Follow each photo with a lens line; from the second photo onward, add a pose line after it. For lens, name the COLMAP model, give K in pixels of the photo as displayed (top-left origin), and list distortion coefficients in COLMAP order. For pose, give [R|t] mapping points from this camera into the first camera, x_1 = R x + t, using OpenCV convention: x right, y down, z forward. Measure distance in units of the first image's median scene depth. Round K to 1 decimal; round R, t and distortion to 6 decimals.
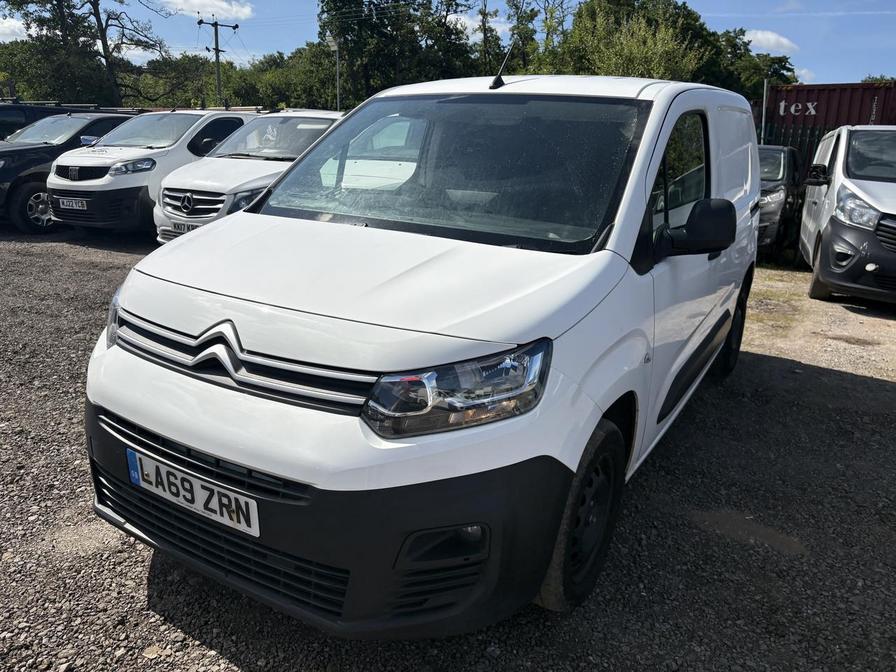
lens RADIAL K [[676.6, 0, 448.0], [0, 676.6, 349.4], [0, 0, 1]] dist [0.002632, -0.003349]
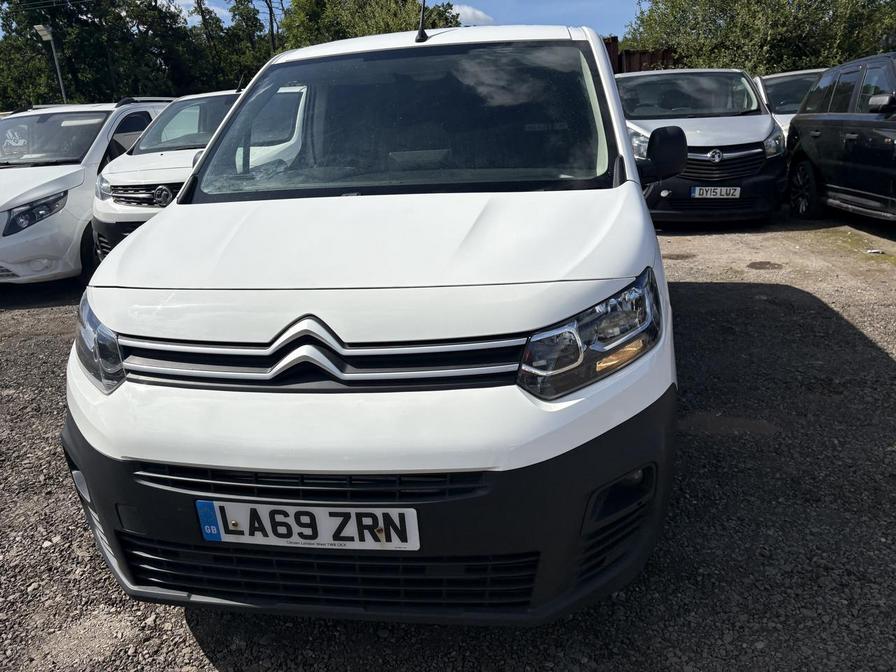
lens RADIAL K [[676.7, 0, 448.0], [0, 676.7, 336.0], [0, 0, 1]] dist [0.000644, -0.007781]
pose [[0.921168, -0.202588, 0.332275, -0.441382], [0.200174, 0.978865, 0.041869, -0.018080], [-0.333735, 0.027945, 0.942253, 0.150051]]
